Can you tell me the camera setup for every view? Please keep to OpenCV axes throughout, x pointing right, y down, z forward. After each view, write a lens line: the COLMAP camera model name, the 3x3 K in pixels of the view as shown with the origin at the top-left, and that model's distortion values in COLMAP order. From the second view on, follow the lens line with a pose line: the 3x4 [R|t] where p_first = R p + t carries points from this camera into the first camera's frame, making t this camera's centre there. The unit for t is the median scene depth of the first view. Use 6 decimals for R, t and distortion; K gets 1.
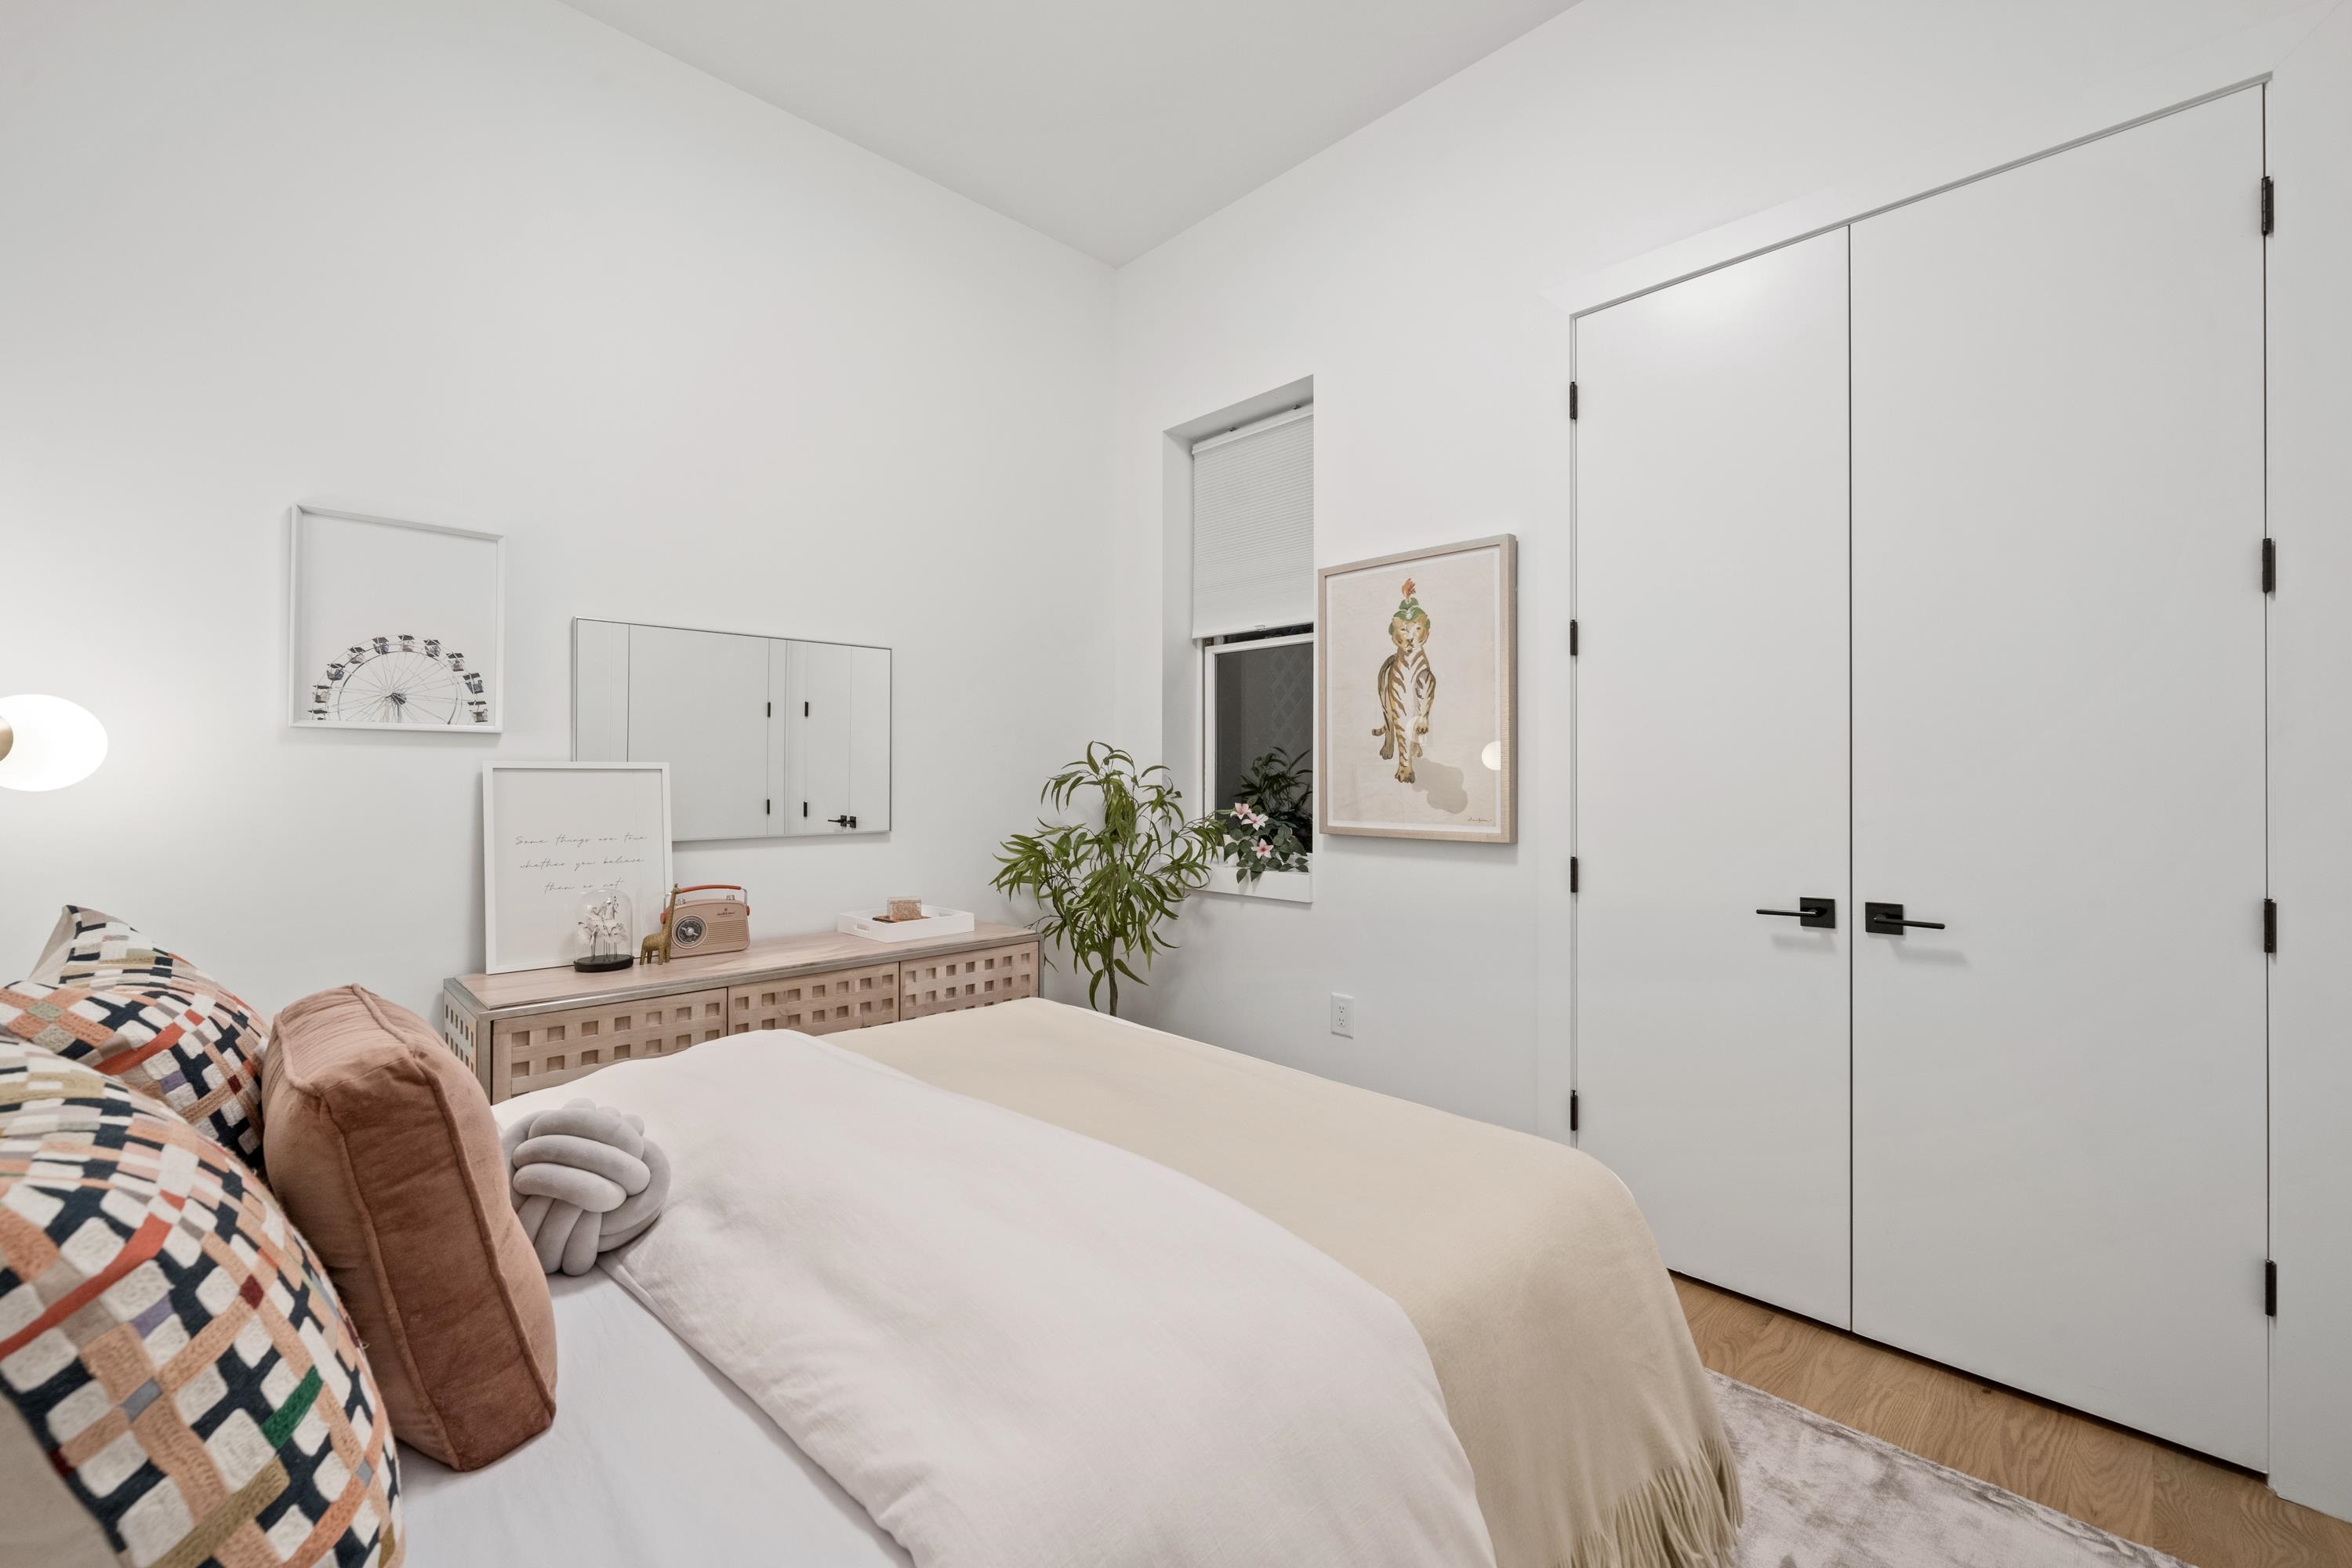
lens RADIAL K [[935.7, 0, 1186.5], [0, 935.7, 764.5], [0, 0, 1]] dist [0.001419, -0.000933]
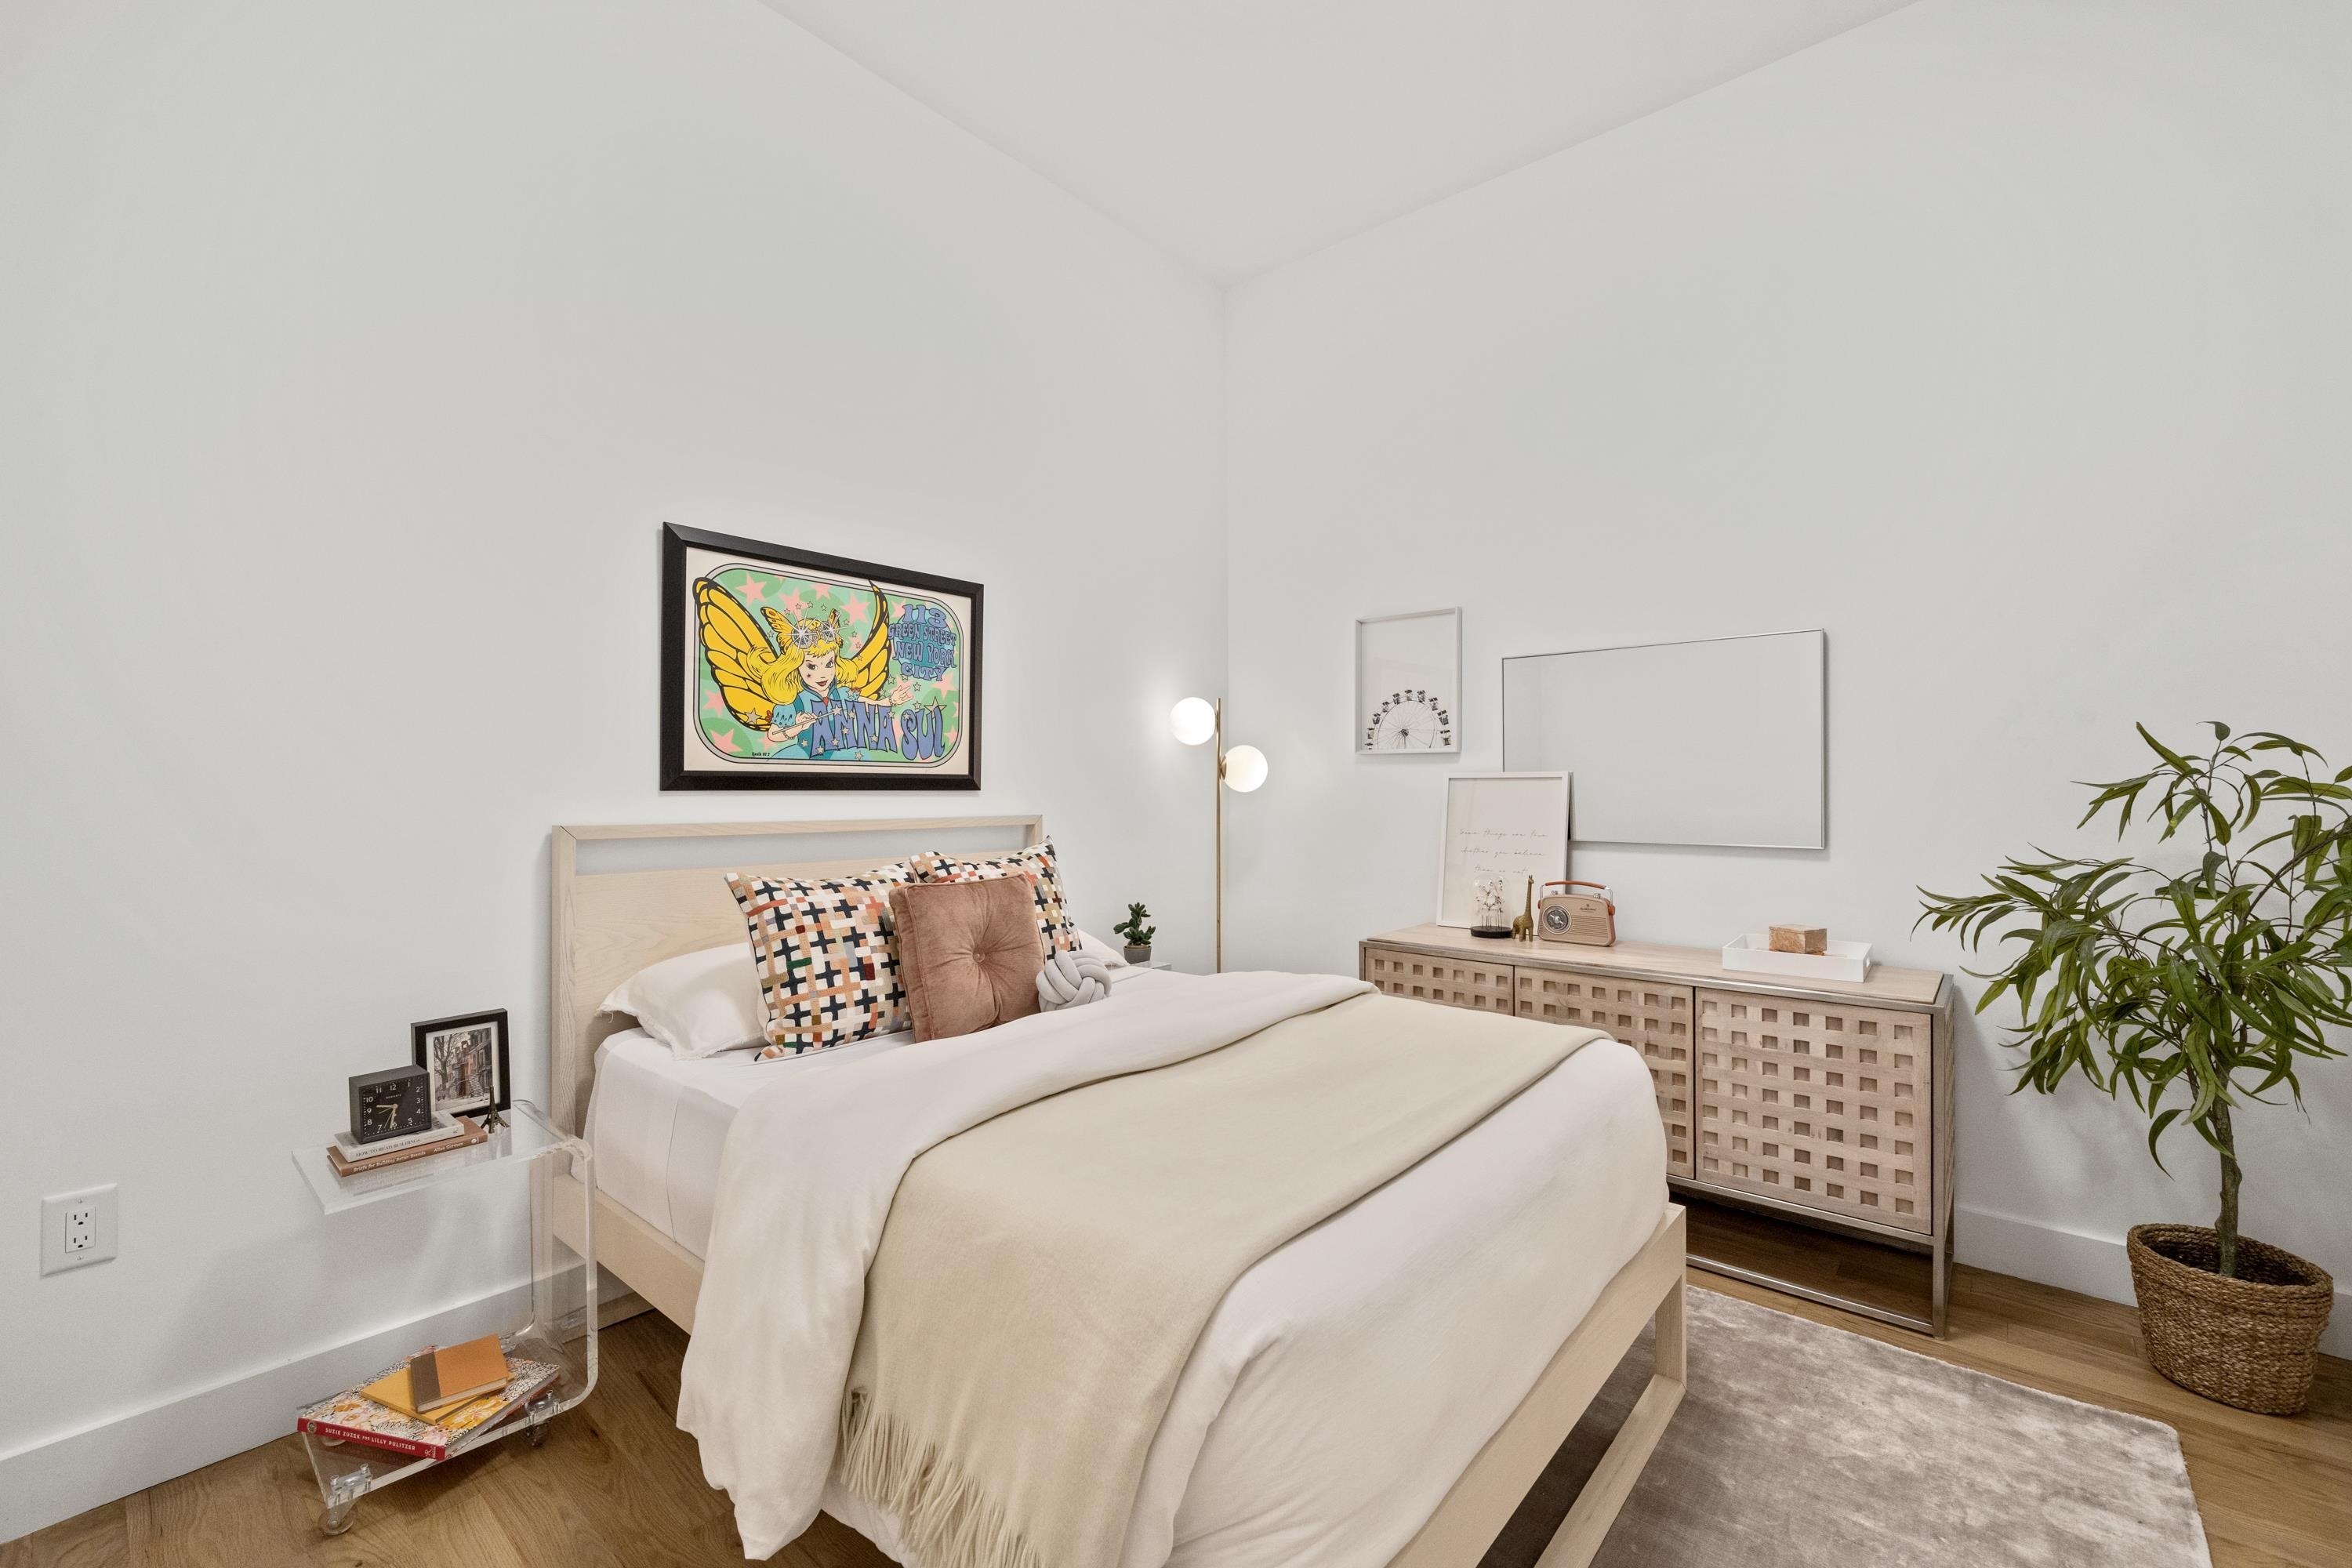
lens RADIAL K [[935.7, 0, 1165.5], [0, 935.7, 781.1], [0, 0, 1]] dist [0.001419, -0.000933]
pose [[0.105933, -0.007270, -0.994347, 0.608196], [0.018021, 0.999823, -0.005390, 0.008579], [0.994210, -0.017348, 0.106045, 0.450388]]
